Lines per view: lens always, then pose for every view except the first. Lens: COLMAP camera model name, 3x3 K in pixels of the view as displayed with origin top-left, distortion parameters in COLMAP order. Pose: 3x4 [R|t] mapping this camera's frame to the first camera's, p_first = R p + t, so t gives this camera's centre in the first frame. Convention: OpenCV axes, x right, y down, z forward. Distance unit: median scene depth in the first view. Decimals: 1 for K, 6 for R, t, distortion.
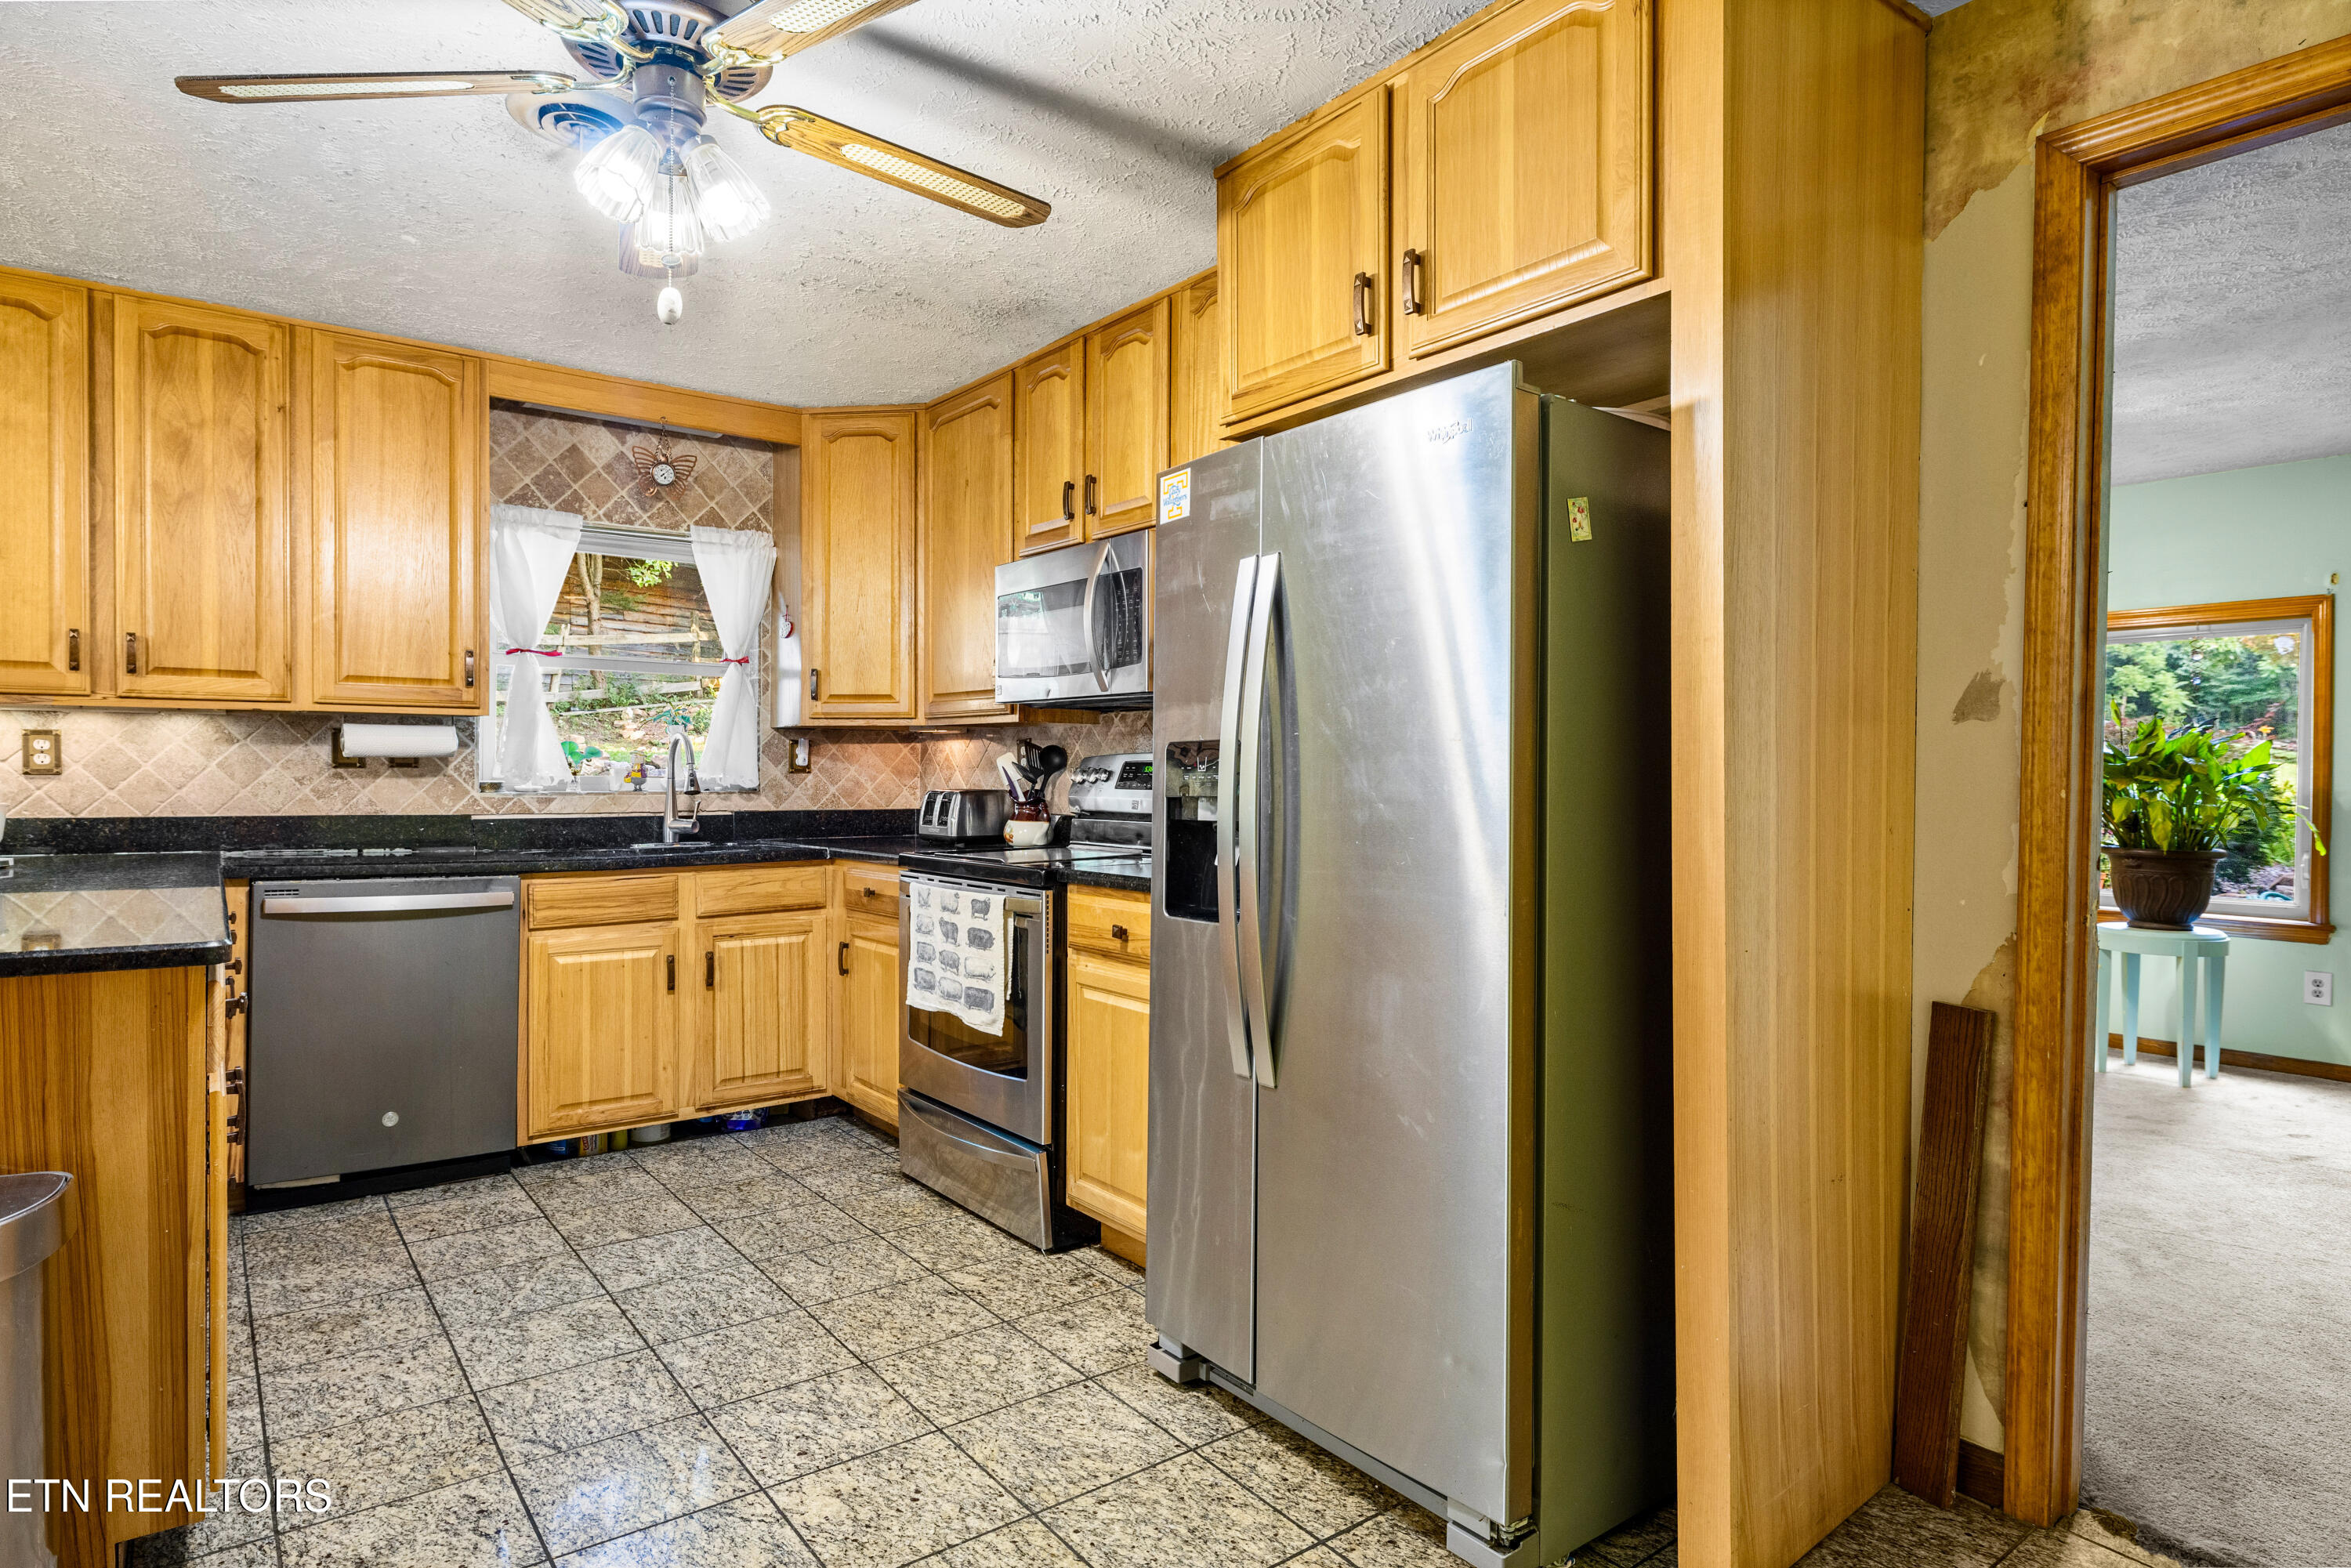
lens RADIAL K [[1251.5, 0, 1122.1], [0, 1251.5, 790.6], [0, 0, 1]] dist [-0.003952, 0.000514]
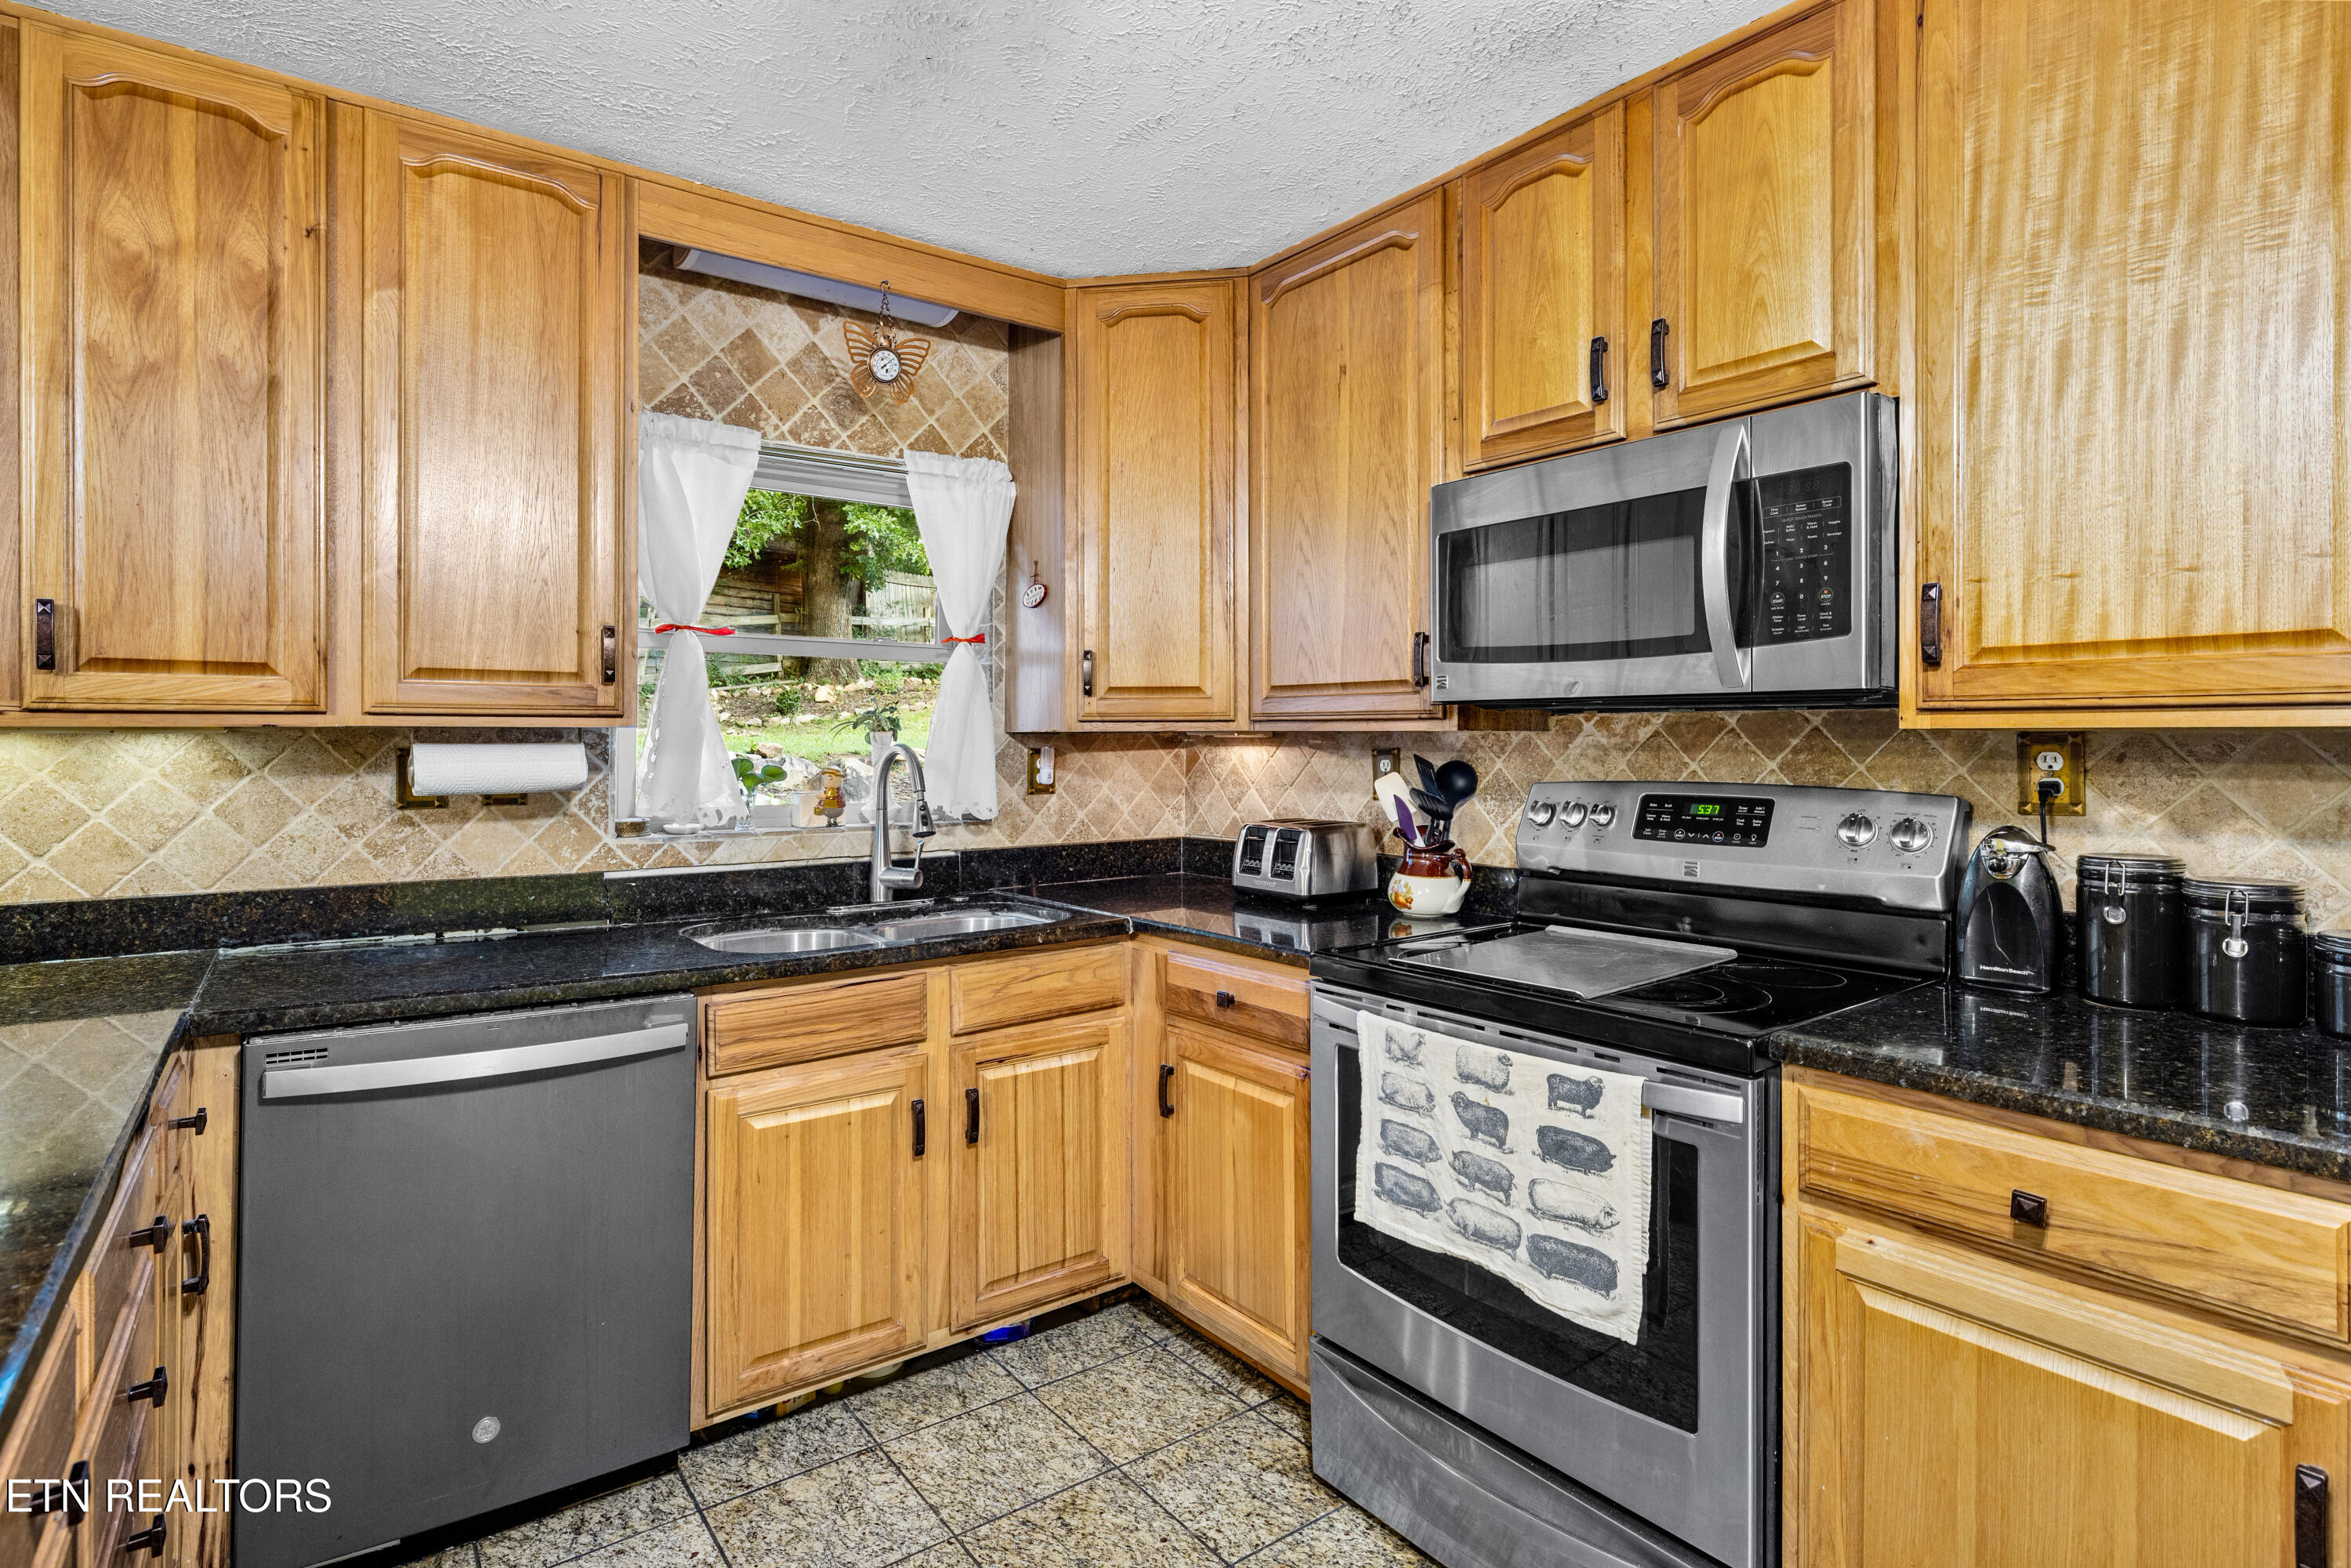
lens RADIAL K [[1154.2, 0, 1125.8], [0, 1154.2, 739.8], [0, 0, 1]] dist [-0.011108, 0.003918]
pose [[0.999793, -0.006761, -0.019196, -0.246433], [0.006443, 0.999842, -0.016571, -0.042905], [0.019305, 0.016444, 0.999678, 0.417179]]
